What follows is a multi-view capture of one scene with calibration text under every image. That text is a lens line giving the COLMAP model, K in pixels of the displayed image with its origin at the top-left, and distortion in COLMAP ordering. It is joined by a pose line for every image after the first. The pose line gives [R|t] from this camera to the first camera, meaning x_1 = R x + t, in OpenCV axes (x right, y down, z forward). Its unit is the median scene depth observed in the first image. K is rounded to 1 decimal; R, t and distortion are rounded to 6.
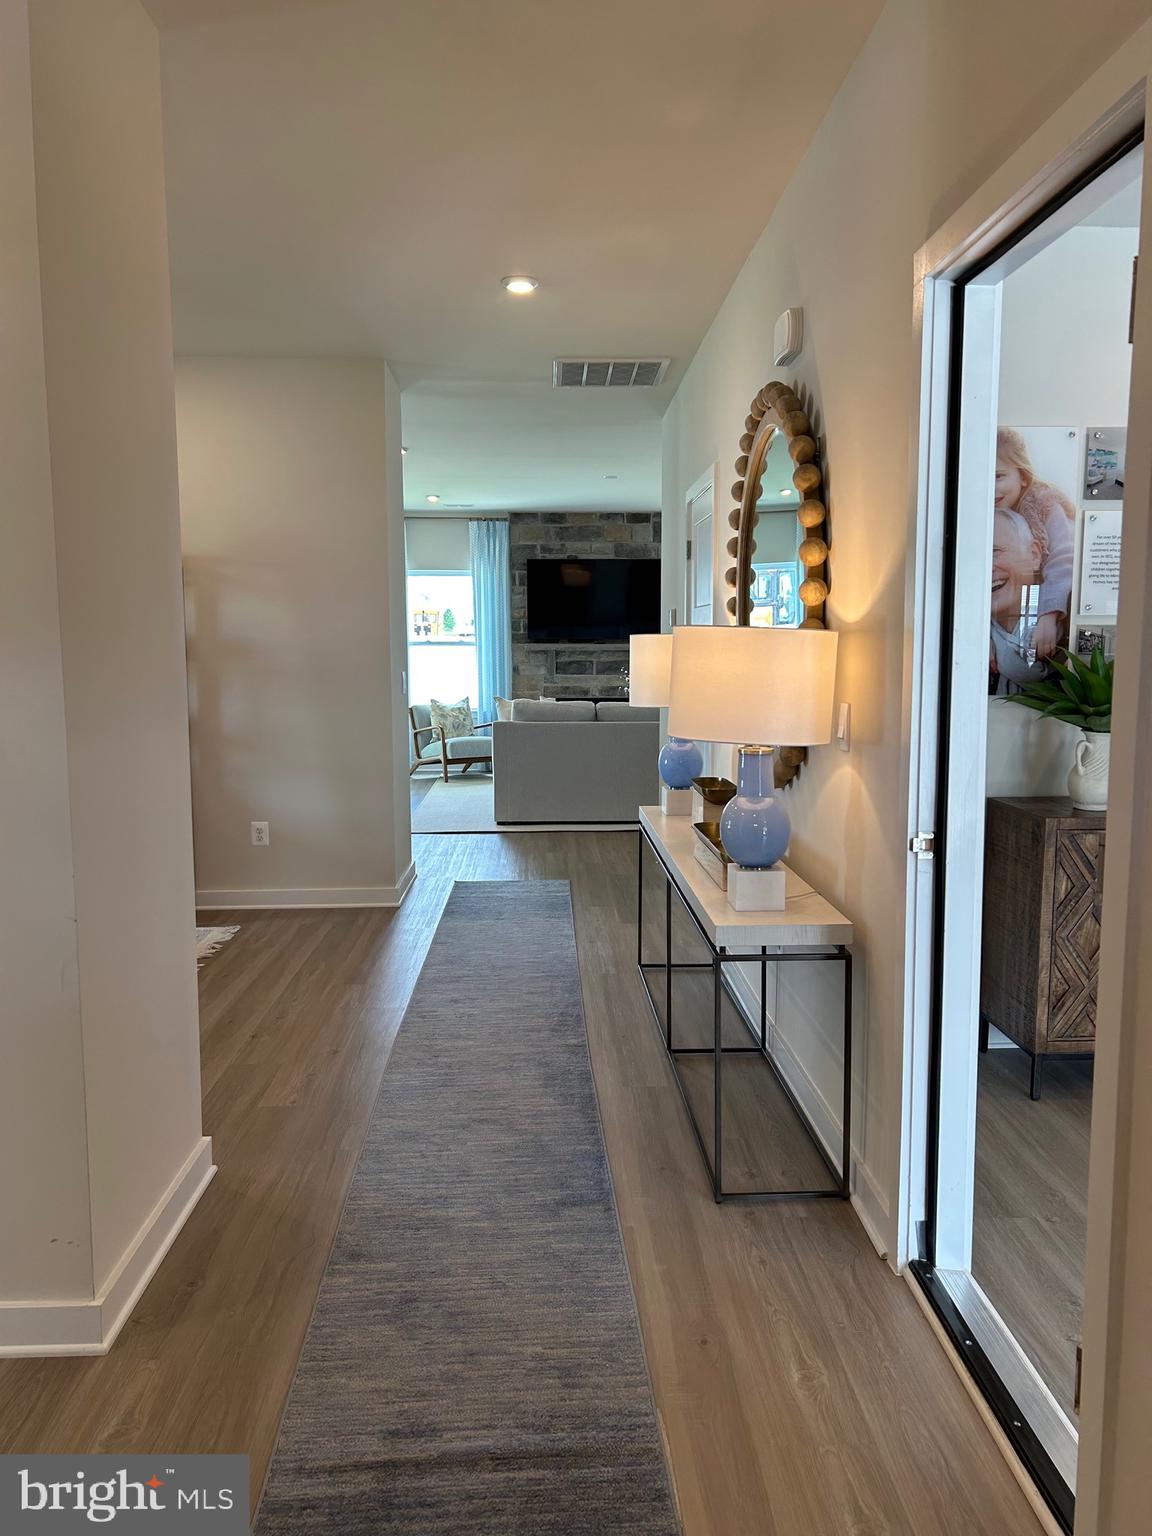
lens RADIAL K [[1154.5, 0, 576.0], [0, 1154.5, 768.0], [0, 0, 1]] dist [0.074810, -0.071154]
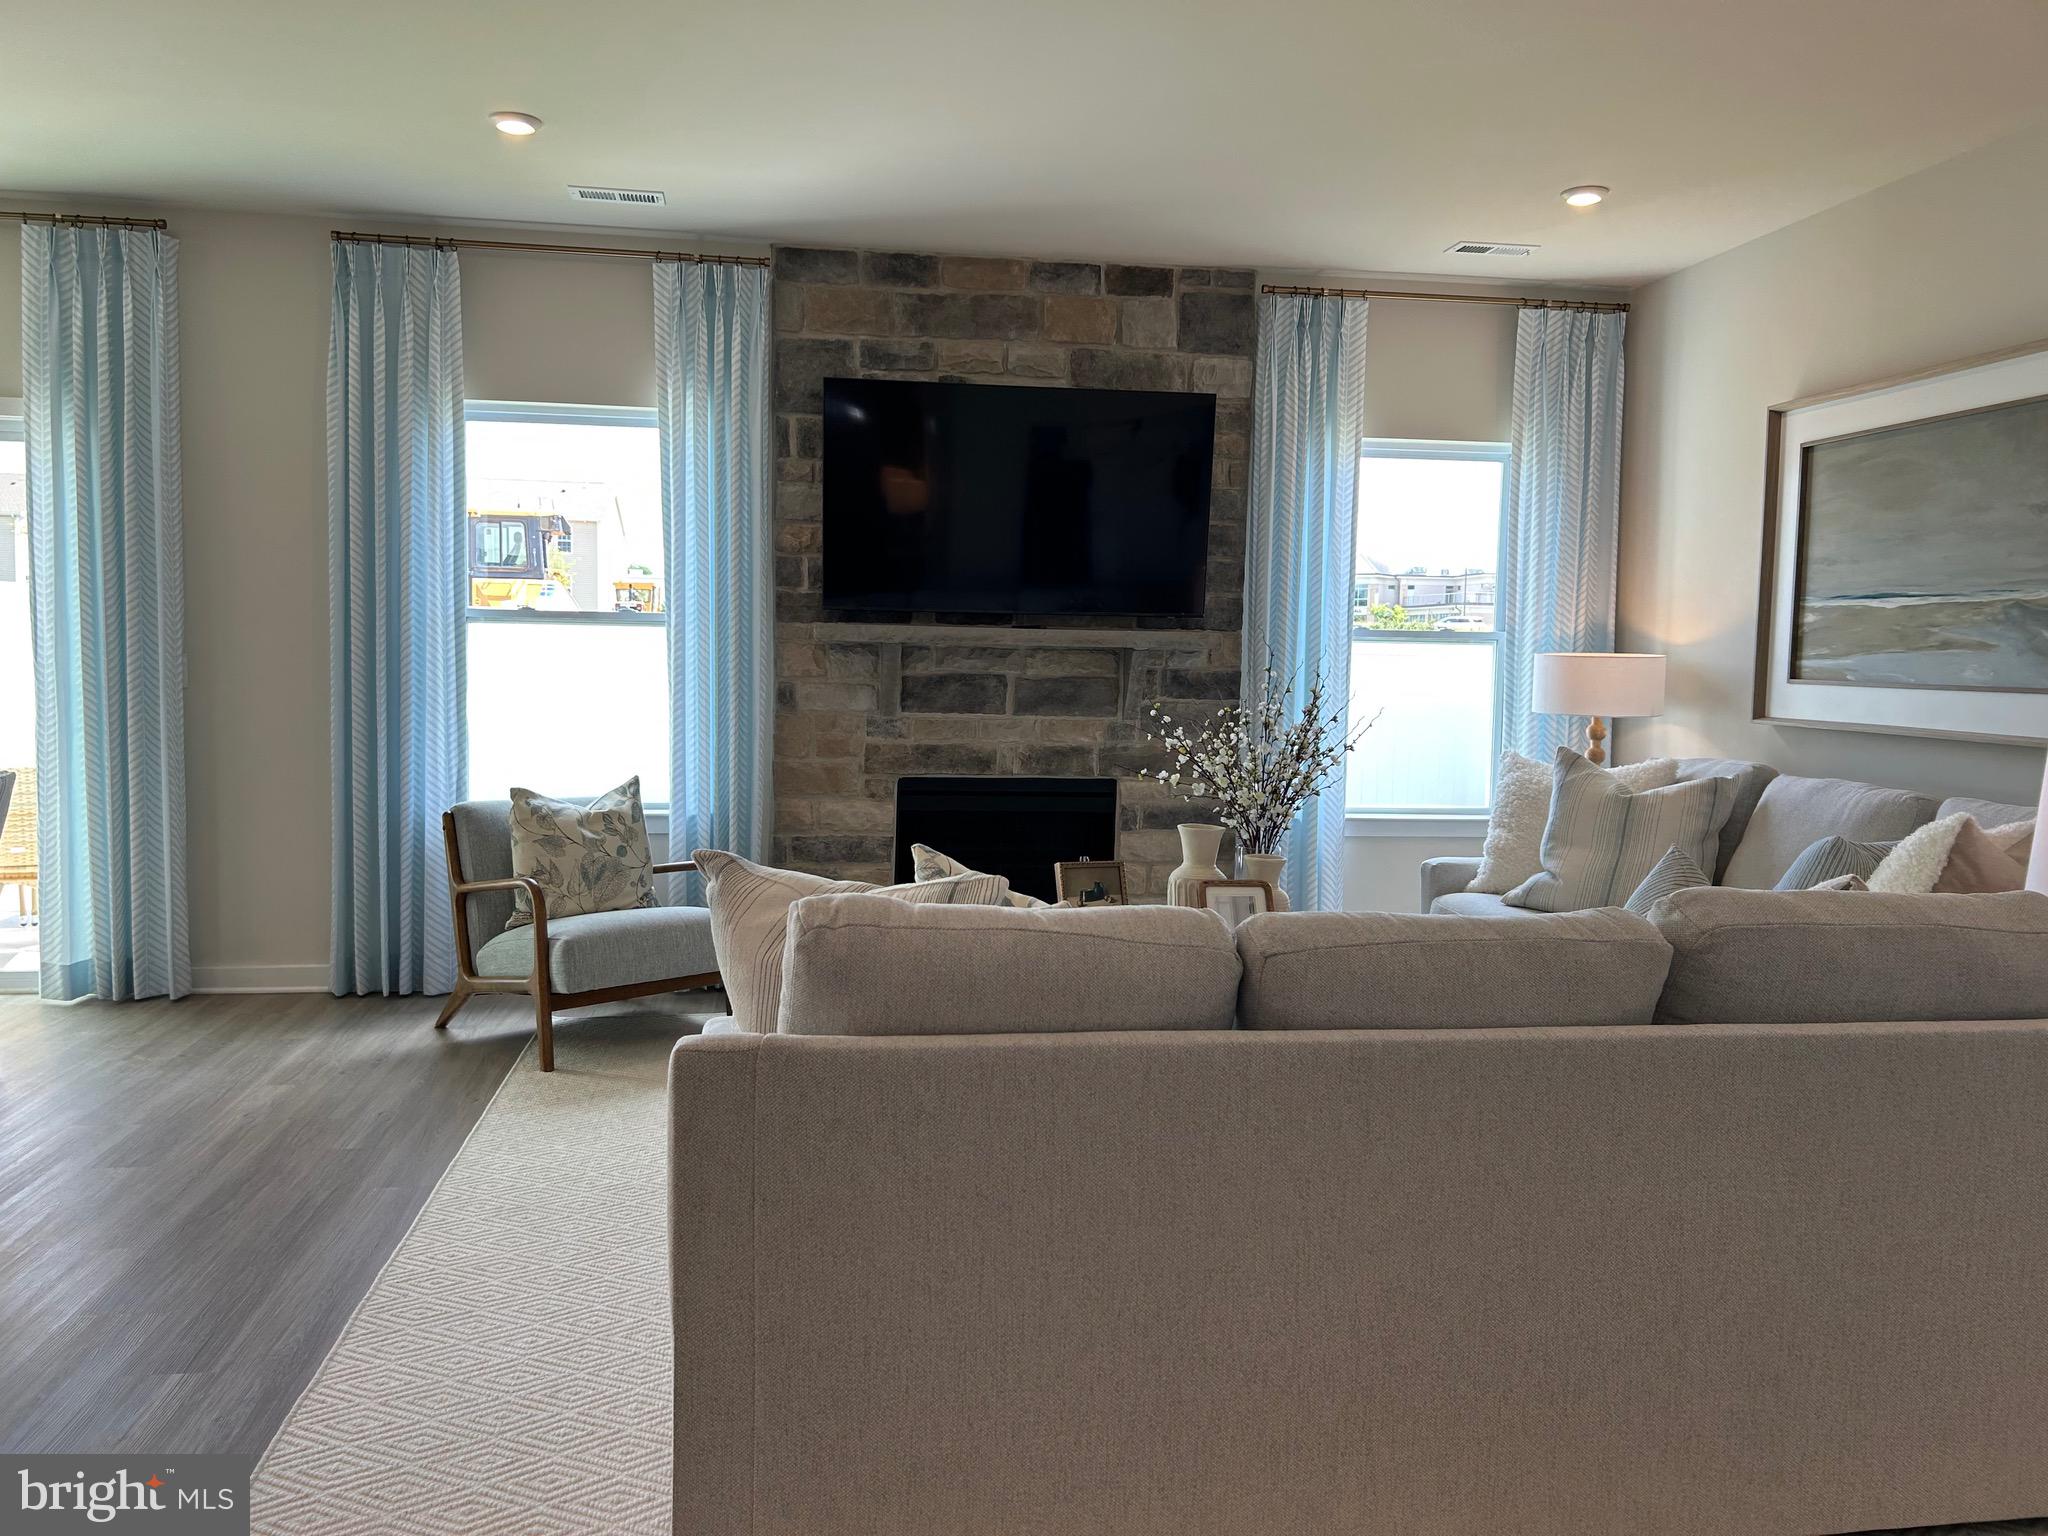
lens RADIAL K [[1548.9, 0, 1034.4], [0, 1548.9, 747.1], [0, 0, 1]] dist [0.064527, -0.067821]
pose [[0.993198, 0.014973, 0.115470, -0.031649], [-0.010305, 0.999109, -0.040922, -0.051948], [-0.115980, 0.039454, 0.992468, 0.532657]]
